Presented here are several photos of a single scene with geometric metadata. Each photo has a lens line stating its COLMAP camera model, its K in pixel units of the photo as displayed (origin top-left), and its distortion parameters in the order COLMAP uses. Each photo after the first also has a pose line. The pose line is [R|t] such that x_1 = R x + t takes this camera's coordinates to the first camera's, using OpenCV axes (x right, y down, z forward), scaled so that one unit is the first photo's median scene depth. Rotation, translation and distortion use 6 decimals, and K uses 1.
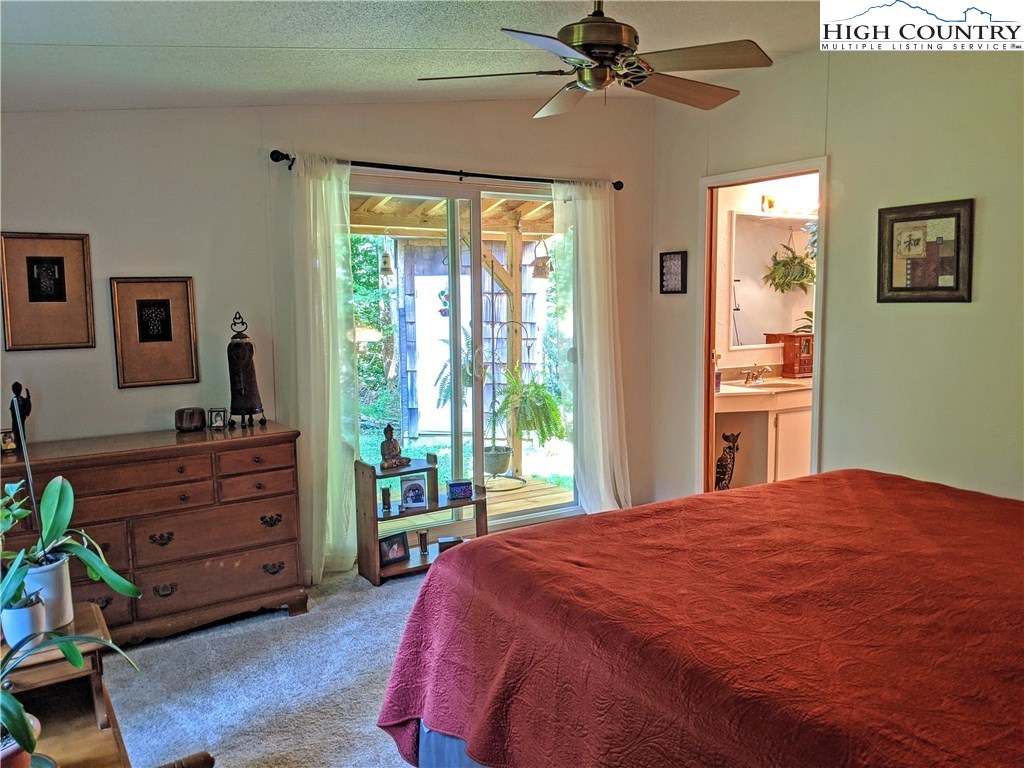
lens RADIAL K [[814.0, 0, 516.4], [0, 814.0, 385.3], [0, 0, 1]] dist [0.099065, -0.196101]
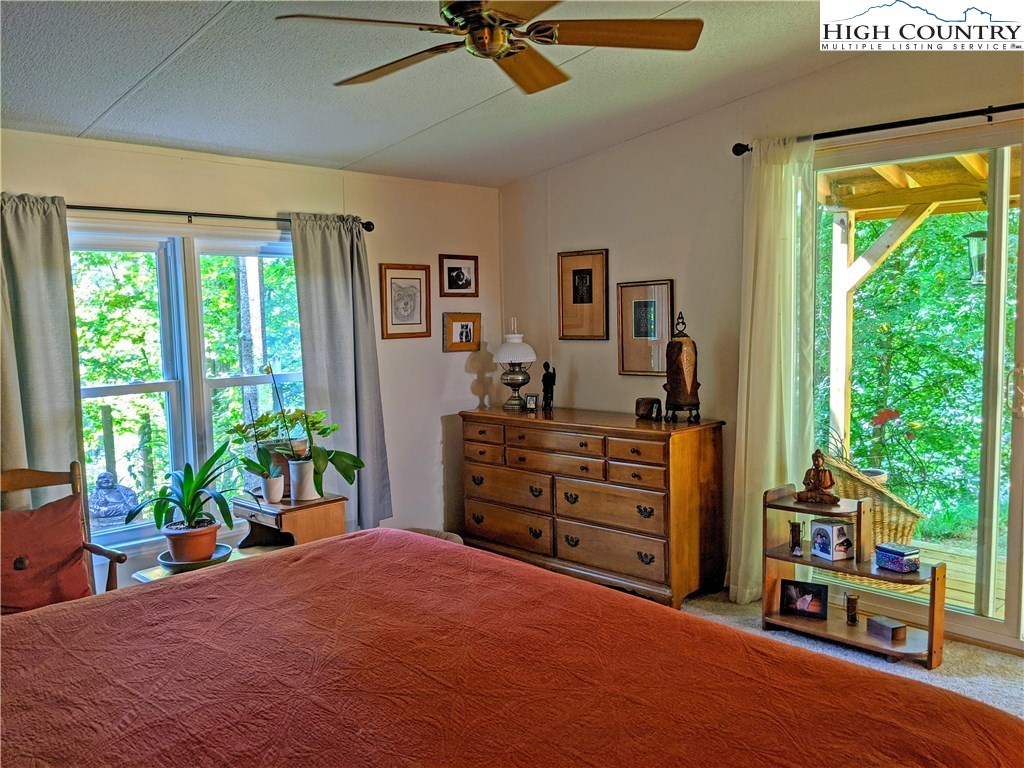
lens RADIAL K [[814.0, 0, 516.4], [0, 814.0, 385.3], [0, 0, 1]] dist [0.099065, -0.196101]
pose [[0.214501, 0.097860, -0.971809, 0.654256], [-0.086559, 0.992958, 0.080884, -0.064529], [0.972881, 0.066769, 0.221461, 0.589658]]
